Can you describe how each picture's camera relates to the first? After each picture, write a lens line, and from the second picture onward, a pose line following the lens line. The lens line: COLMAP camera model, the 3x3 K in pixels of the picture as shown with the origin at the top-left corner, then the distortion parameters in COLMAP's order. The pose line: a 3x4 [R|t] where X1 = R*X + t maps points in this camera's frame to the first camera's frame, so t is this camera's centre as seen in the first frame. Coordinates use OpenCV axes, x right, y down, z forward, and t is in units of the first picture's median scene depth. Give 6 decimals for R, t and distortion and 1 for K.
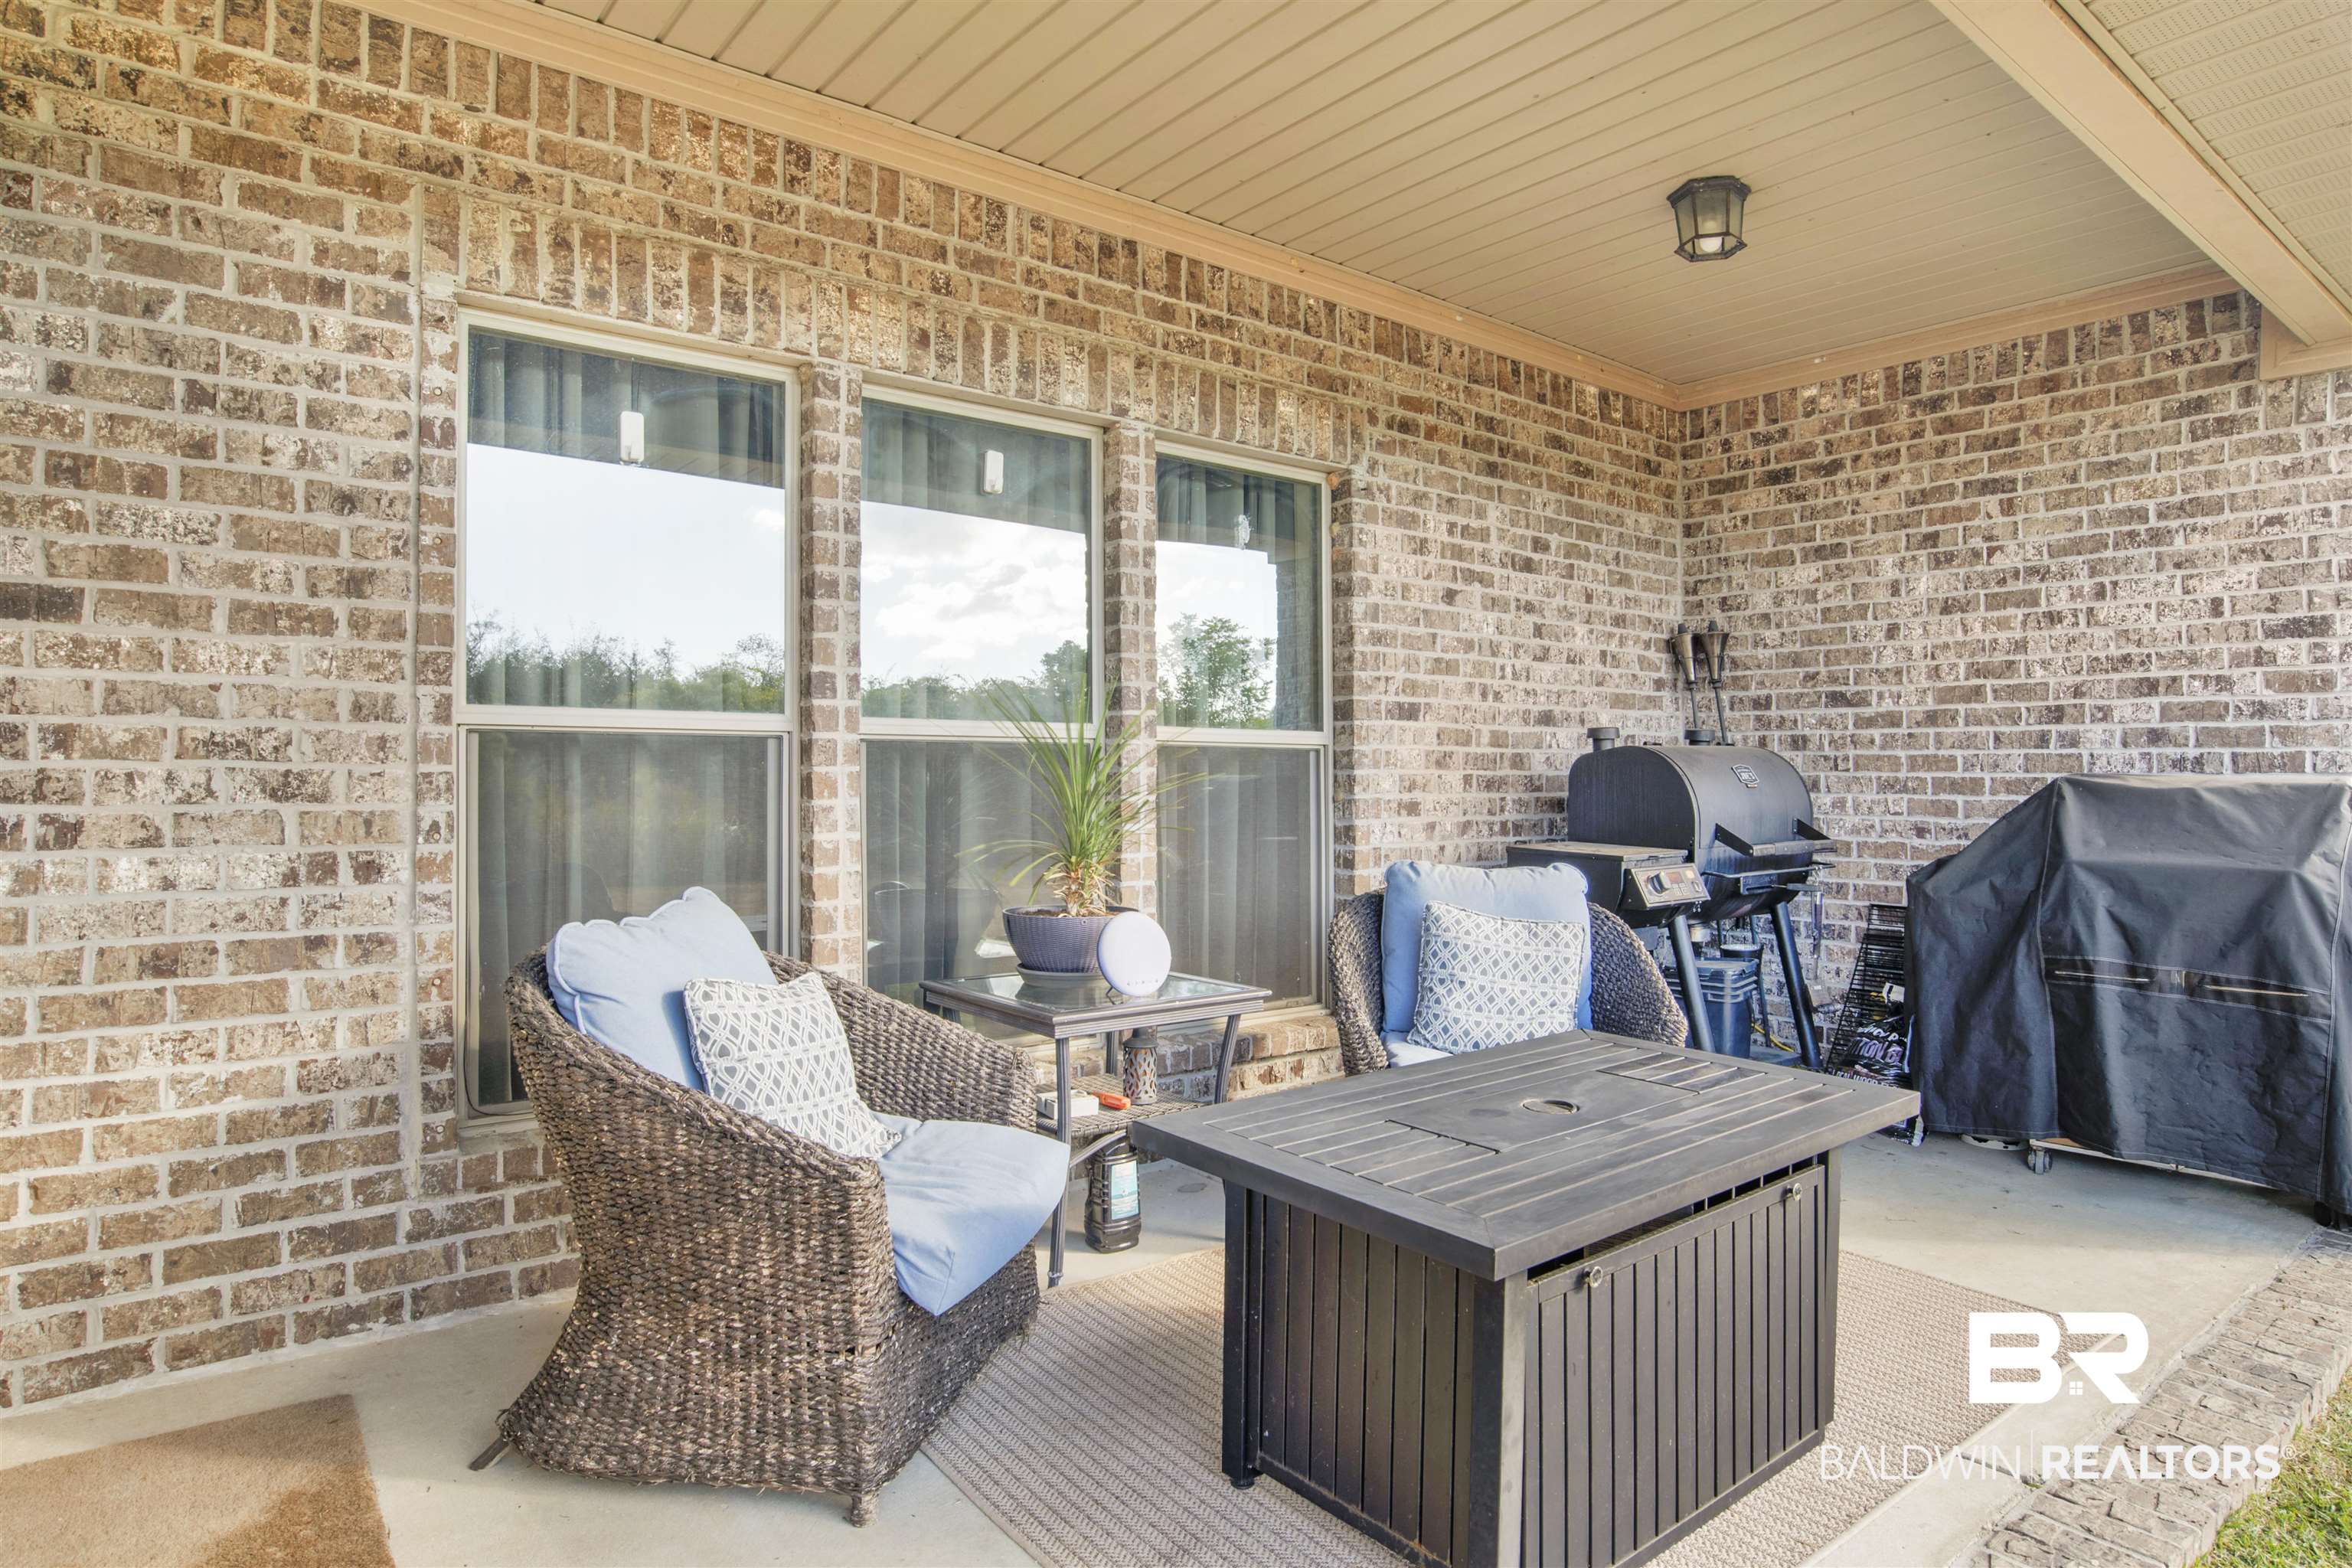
lens RADIAL K [[1306.9, 0, 1176.6], [0, 1306.9, 772.9], [0, 0, 1]] dist [-0.064162, 0.025975]
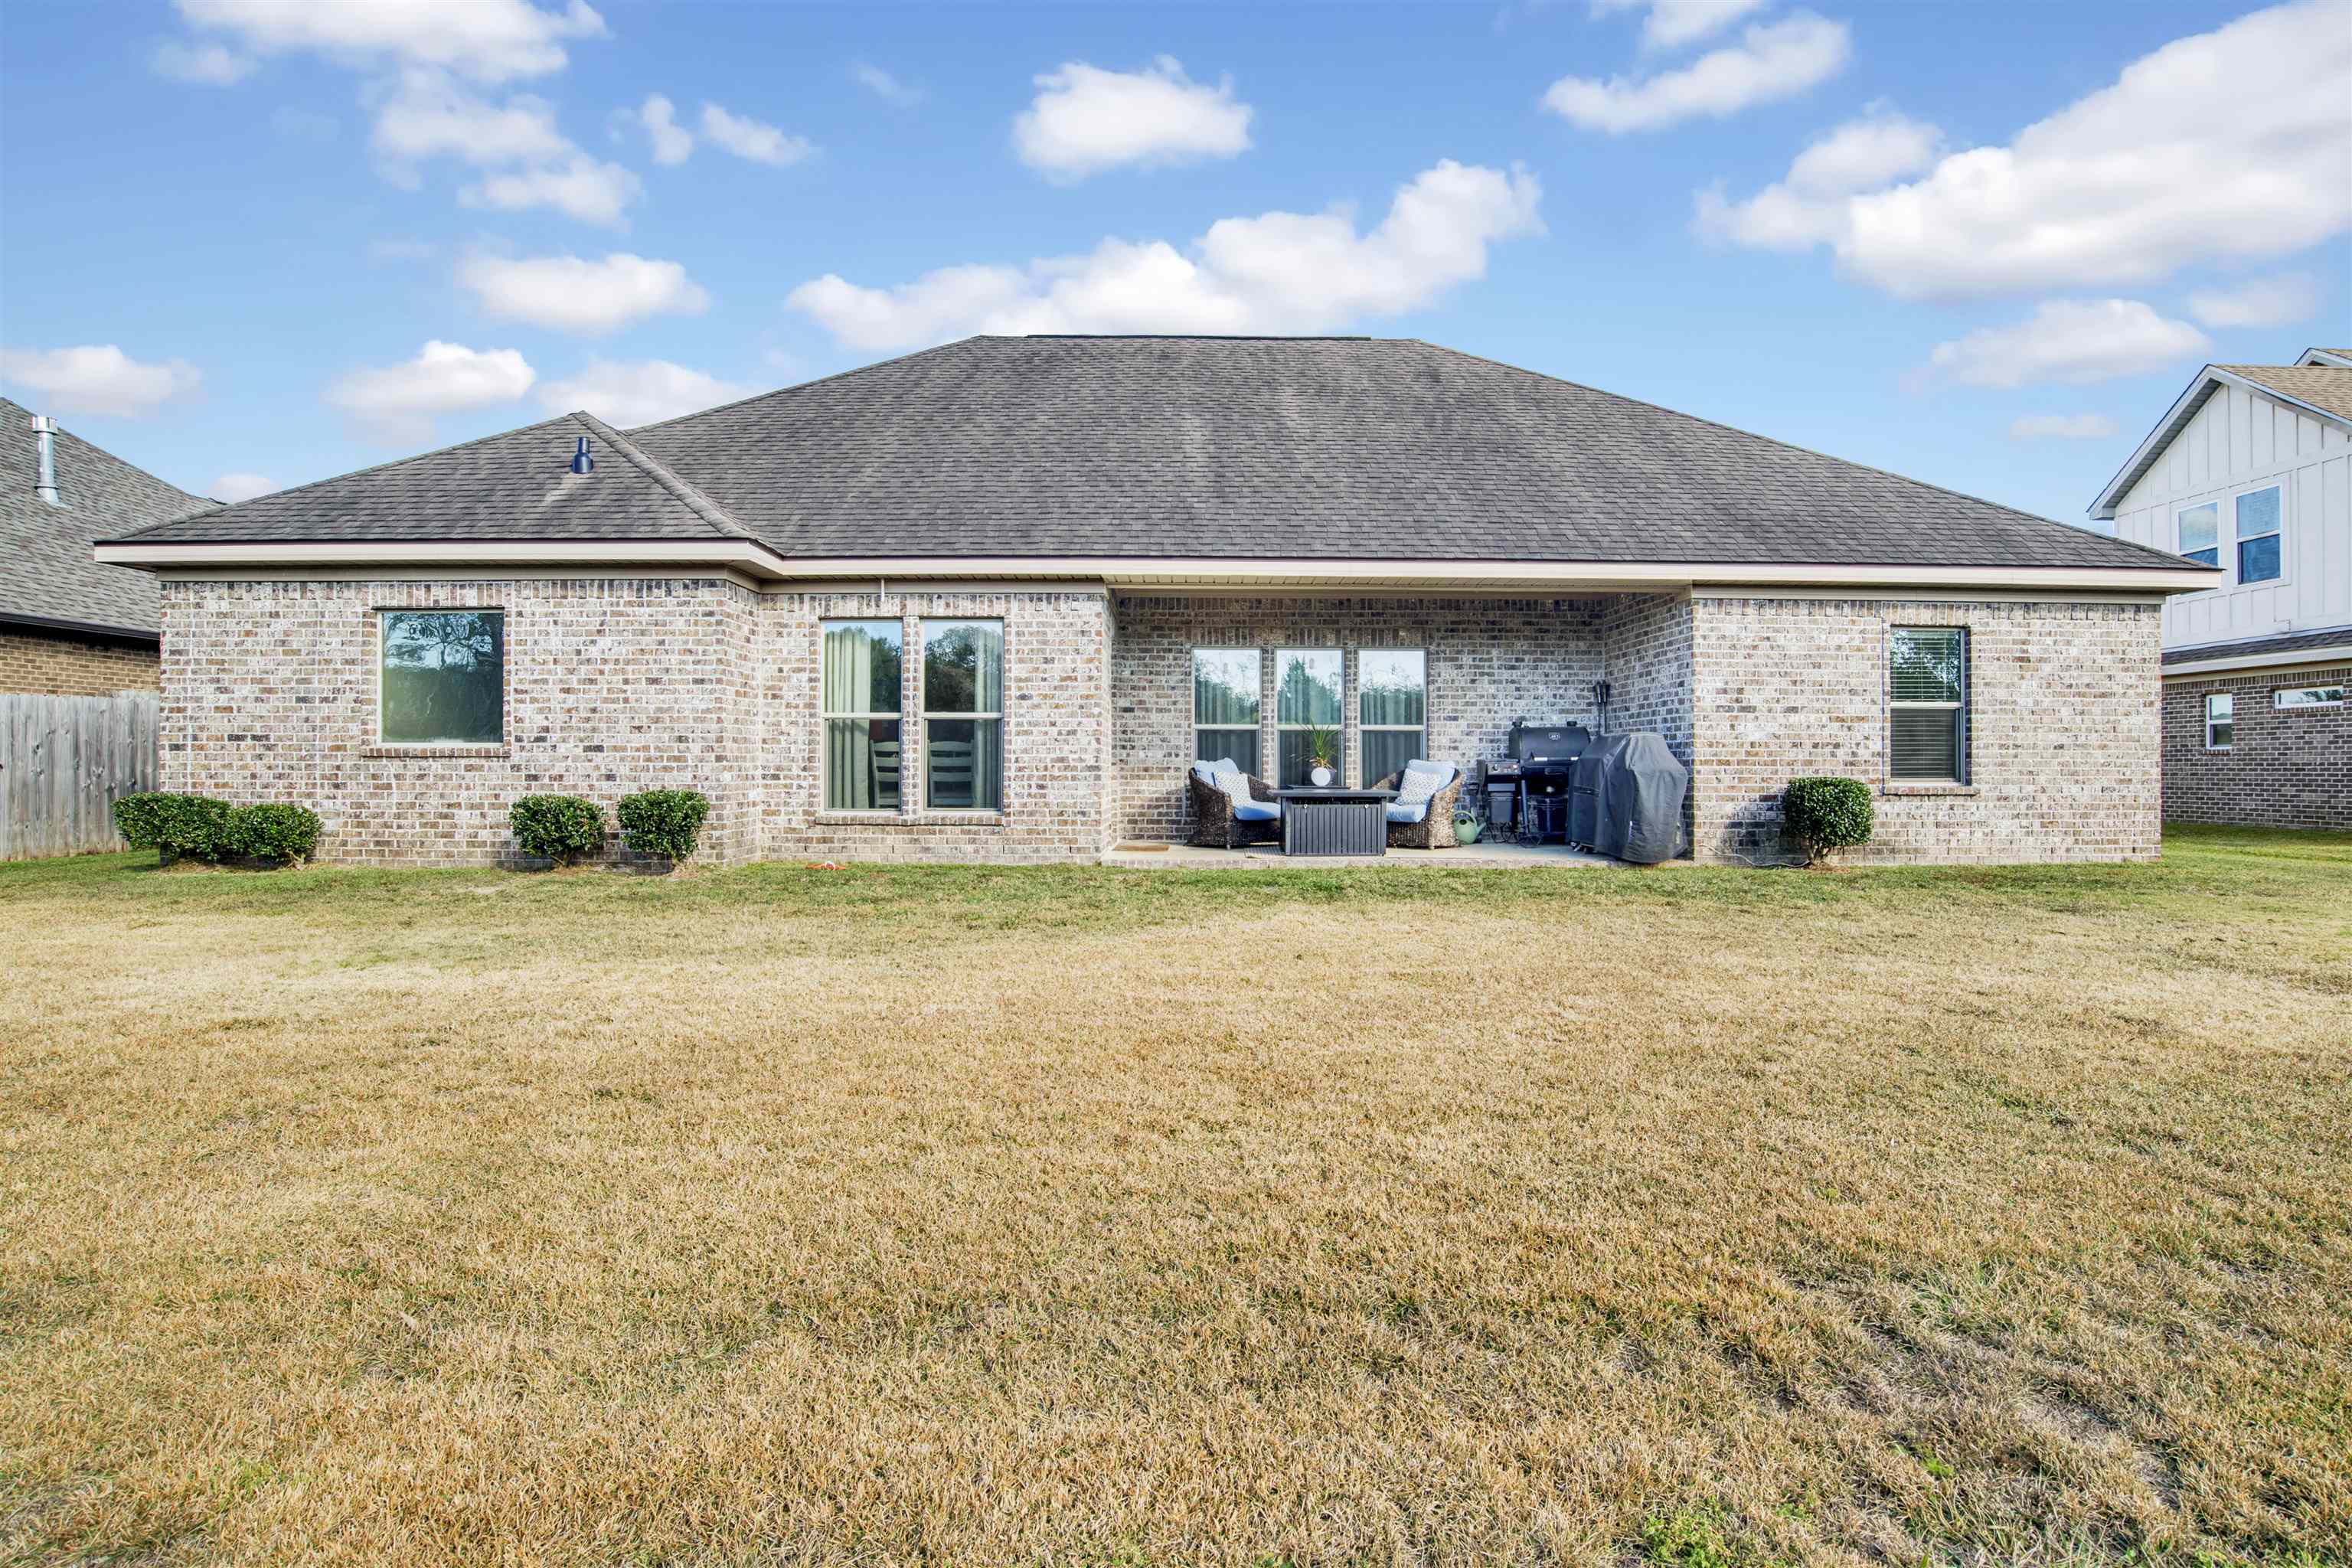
lens RADIAL K [[1228.6, 0, 1187.4], [0, 1228.6, 772.6], [0, 0, 1]] dist [-0.088395, 0.042075]
pose [[0.796763, -0.004138, -0.604277, 1.487995], [0.000691, 0.999982, -0.005937, 0.105219], [0.604291, 0.004313, 0.796752, -1.824110]]
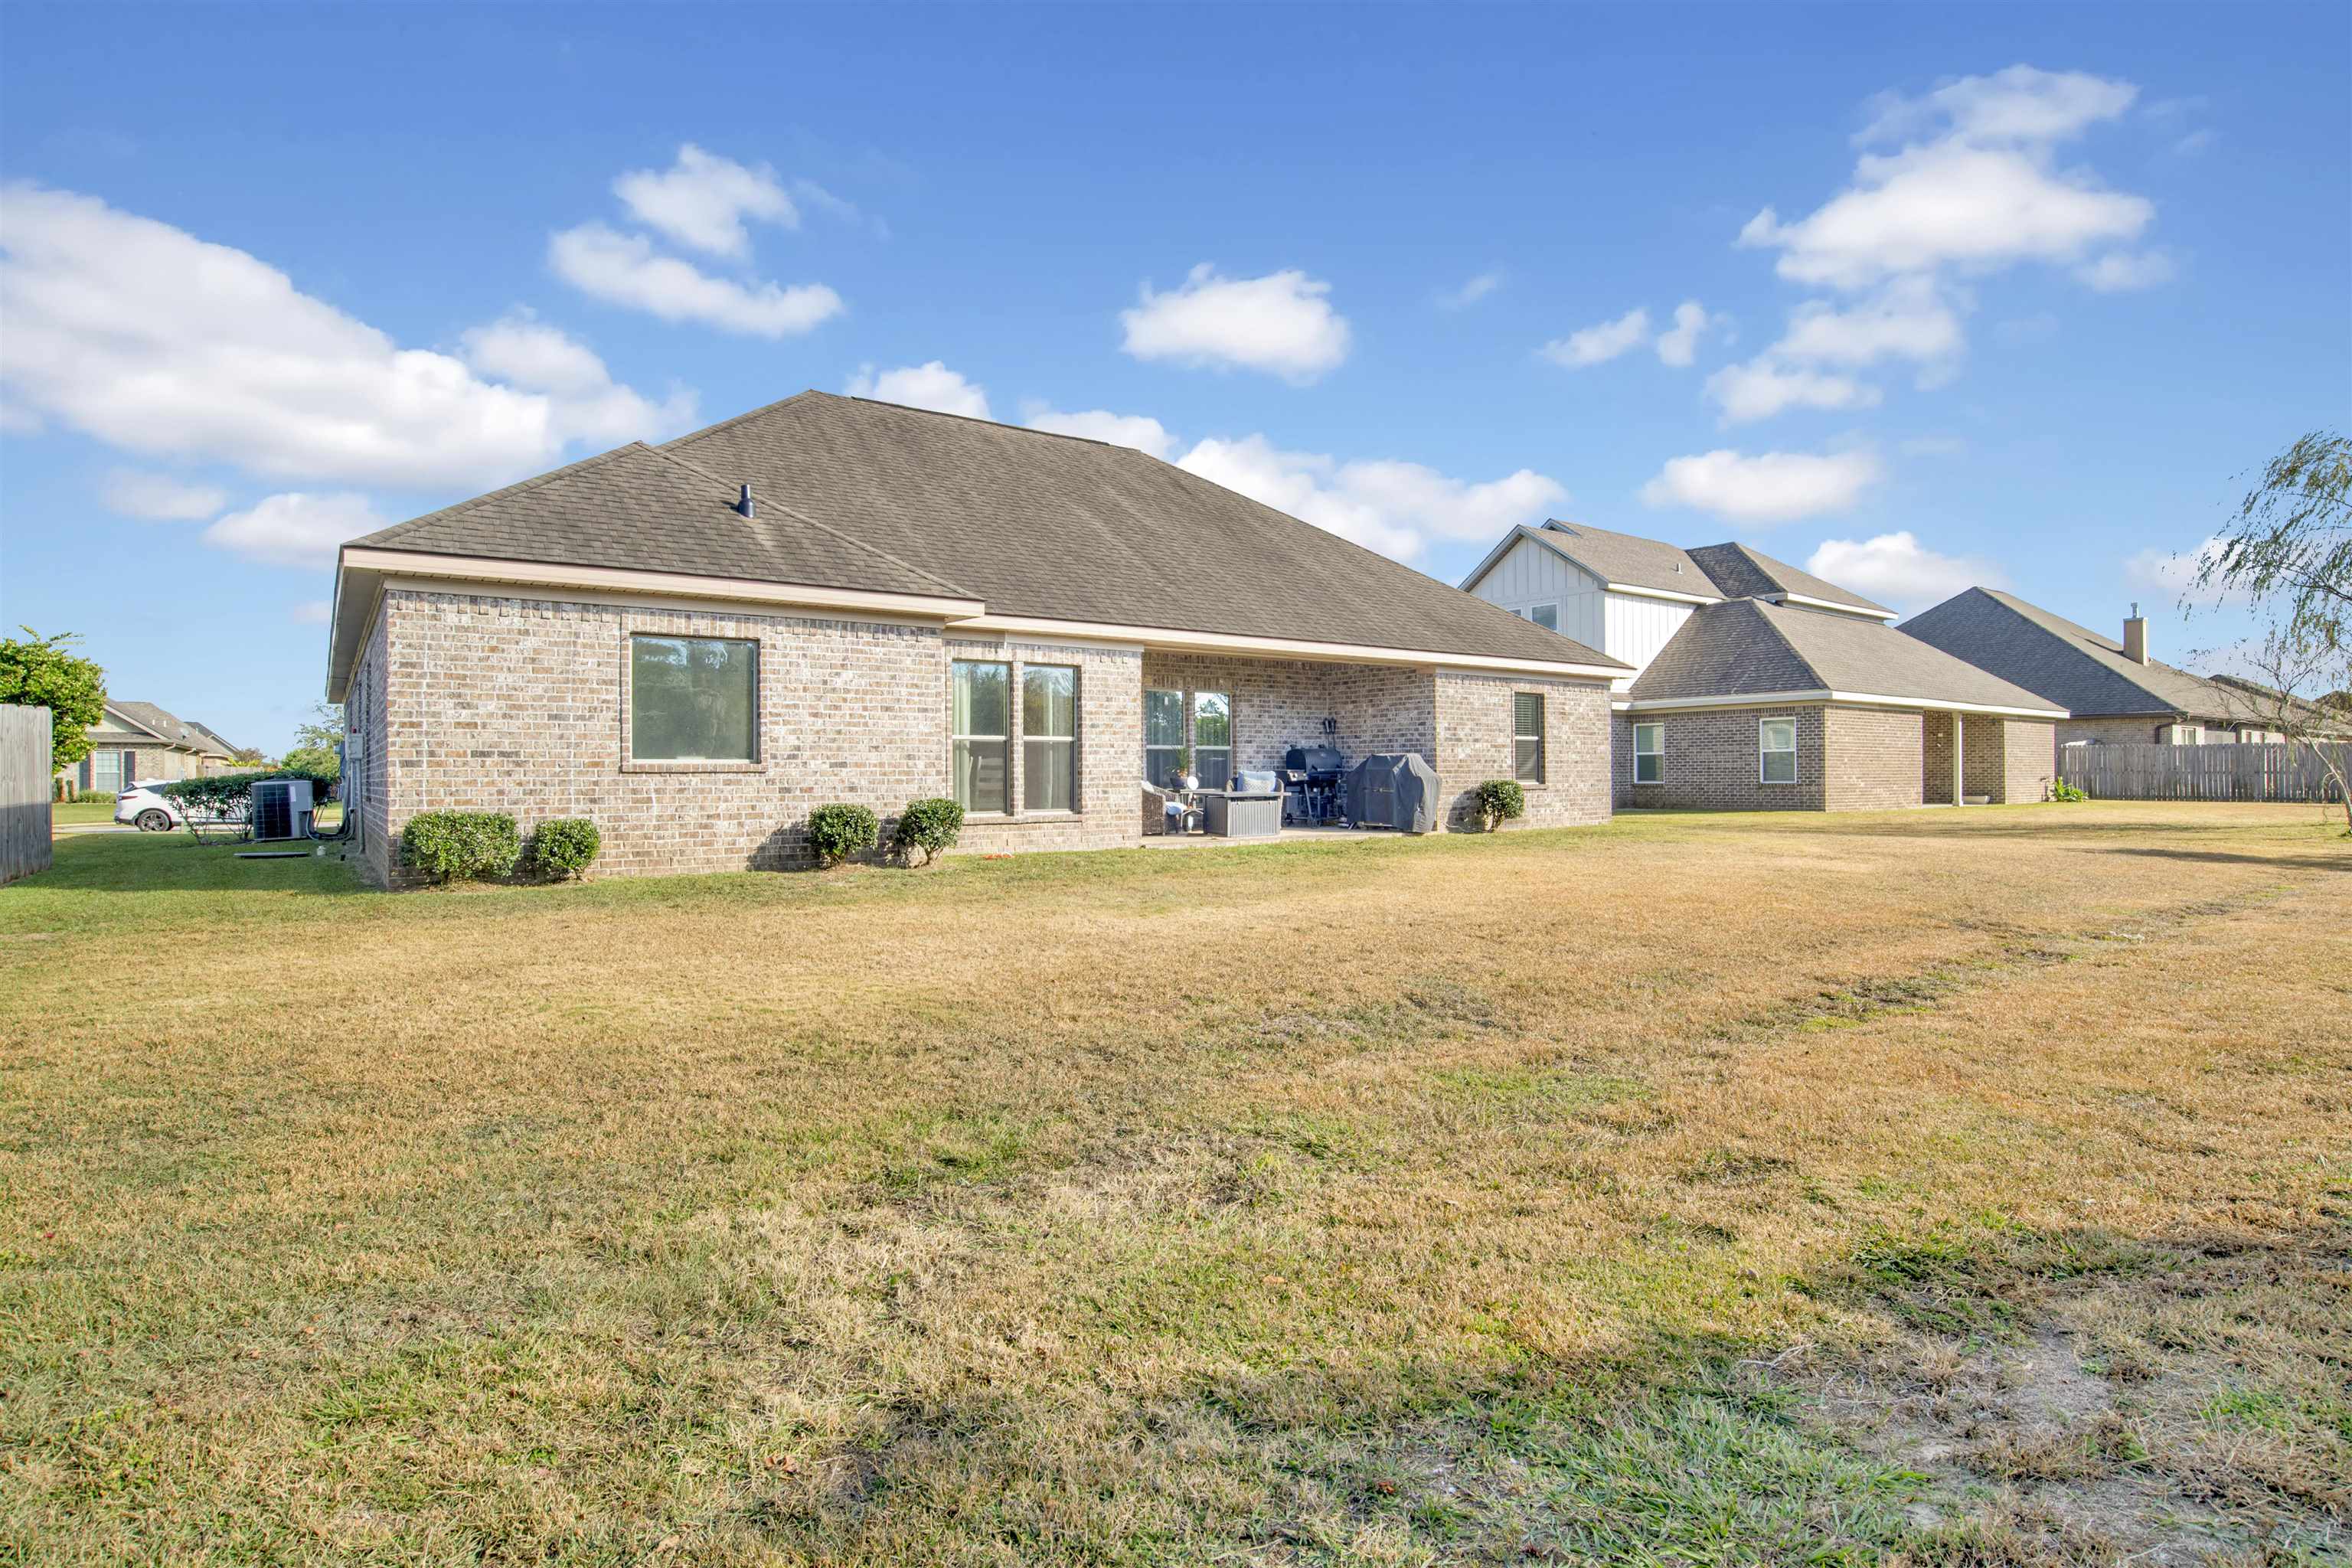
lens RADIAL K [[1228.6, 0, 1187.4], [0, 1228.6, 772.6], [0, 0, 1]] dist [-0.088395, 0.042075]
pose [[0.999824, -0.012310, -0.014180, 0.014804], [0.012217, 0.999904, -0.006609, 0.090147], [0.014260, 0.006435, 0.999878, -3.406188]]
